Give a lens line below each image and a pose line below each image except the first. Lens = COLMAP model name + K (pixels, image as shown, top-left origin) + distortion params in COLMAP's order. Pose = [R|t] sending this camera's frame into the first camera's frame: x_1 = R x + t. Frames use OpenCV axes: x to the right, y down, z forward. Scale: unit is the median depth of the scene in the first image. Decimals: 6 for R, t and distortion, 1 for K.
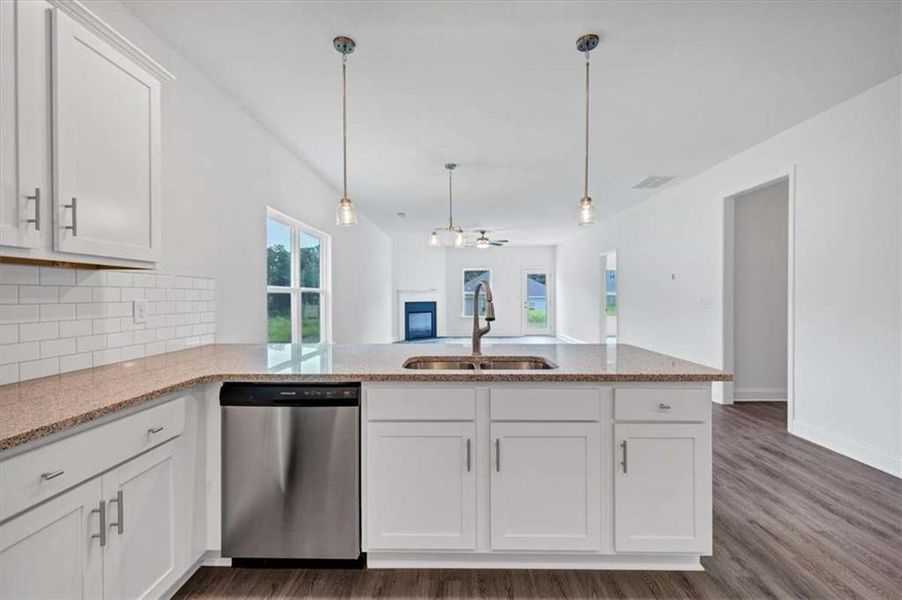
lens RADIAL K [[388.4, 0, 450.6], [0, 388.4, 299.3], [0, 0, 1]] dist [-0.002590, -0.000238]
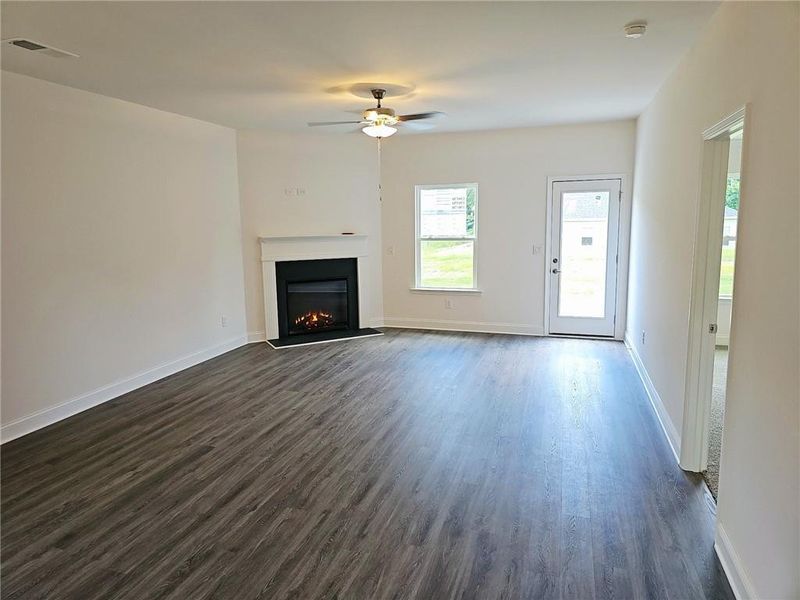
lens RADIAL K [[560.6, 0, 397.6], [0, 560.6, 301.9], [0, 0, 1]] dist [0.038174, -0.000557]
pose [[0.957715, 0.025706, -0.286569, 1.355175], [0.014440, 0.990451, 0.137106, -0.221286], [0.287357, -0.135447, 0.948198, 2.288592]]
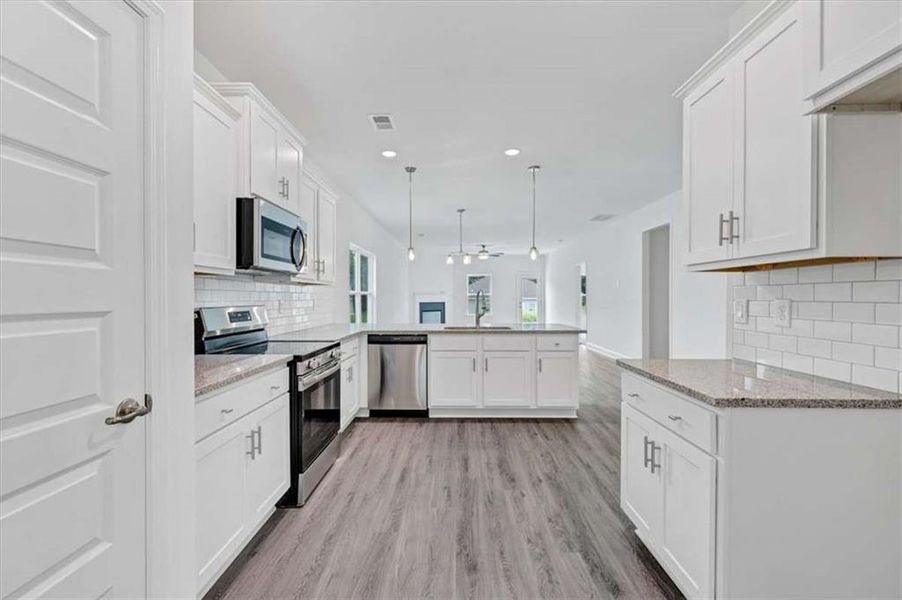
lens RADIAL K [[388.4, 0, 450.0], [0, 388.4, 303.4], [0, 0, 1]] dist [-0.002590, -0.000238]
pose [[0.999964, -0.000777, -0.008441, -0.074300], [0.000834, 0.999977, 0.006801, 0.013493], [0.008436, -0.006808, 0.999941, -1.268314]]
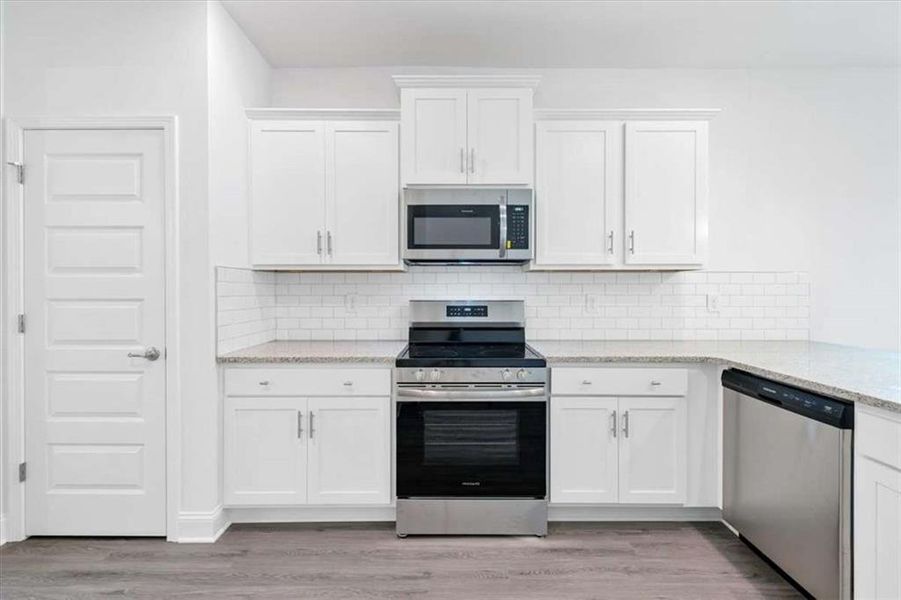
lens RADIAL K [[388.0, 0, 451.3], [0, 388.0, 291.4], [0, 0, 1]] dist [-0.002590, -0.000238]
pose [[0.010821, 0.006791, -0.999918, 0.524274], [-0.009073, 0.999936, 0.006693, -0.007641], [0.999900, 0.009000, 0.010881, 0.168566]]
